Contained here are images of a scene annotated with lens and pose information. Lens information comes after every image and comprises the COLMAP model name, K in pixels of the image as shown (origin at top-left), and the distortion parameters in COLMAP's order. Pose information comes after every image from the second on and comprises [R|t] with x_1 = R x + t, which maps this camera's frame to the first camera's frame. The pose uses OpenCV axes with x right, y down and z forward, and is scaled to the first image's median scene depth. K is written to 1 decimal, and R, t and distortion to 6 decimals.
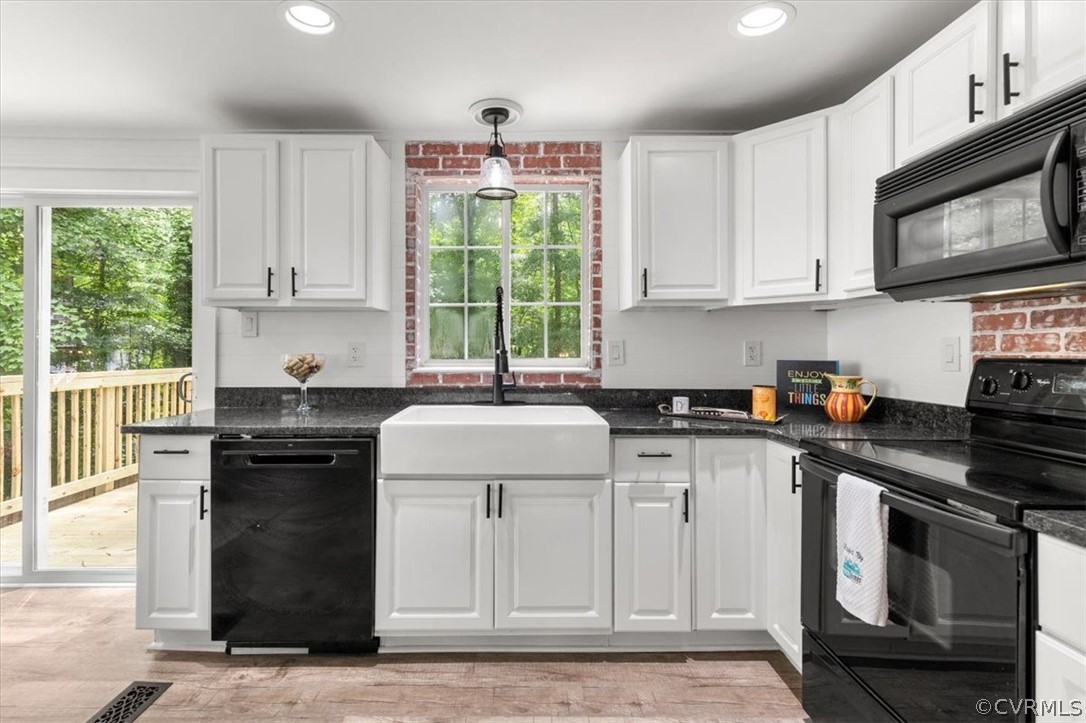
lens RADIAL K [[521.9, 0, 501.8], [0, 521.9, 348.1], [0, 0, 1]] dist [0.004517, 0.000832]
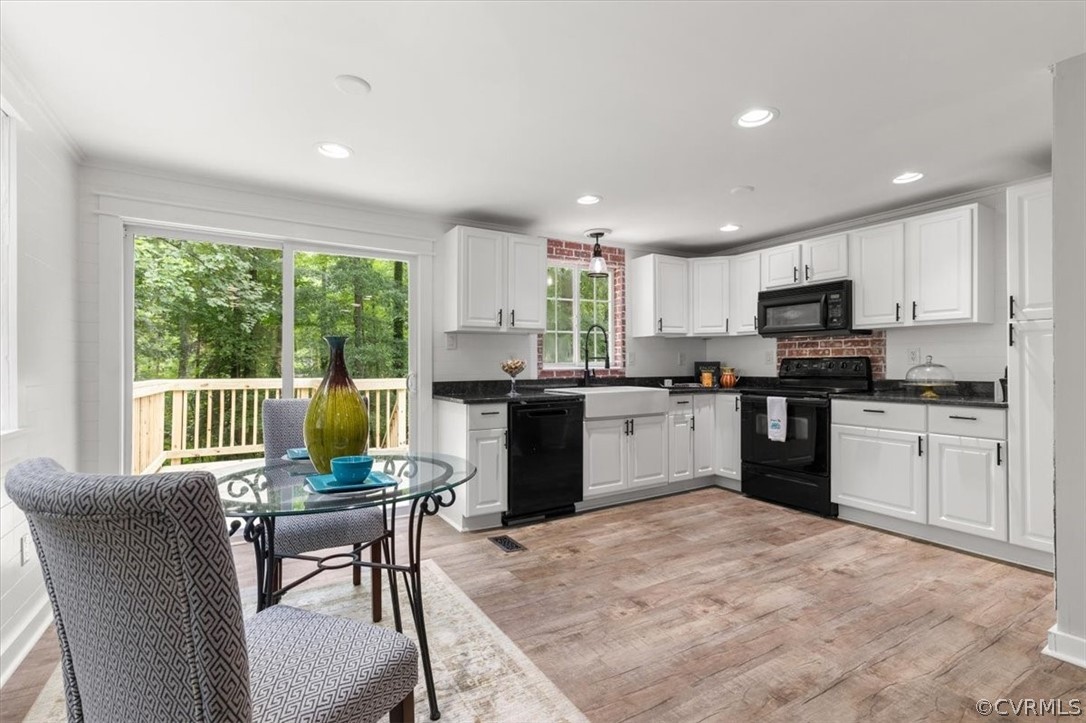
lens RADIAL K [[525.9, 0, 513.2], [0, 525.9, 365.5], [0, 0, 1]] dist [0.012588, -0.000947]
pose [[0.863282, -0.007740, 0.504662, -1.375594], [0.006445, 0.999970, 0.004312, 0.026996], [-0.504680, -0.000470, 0.863306, -0.556347]]
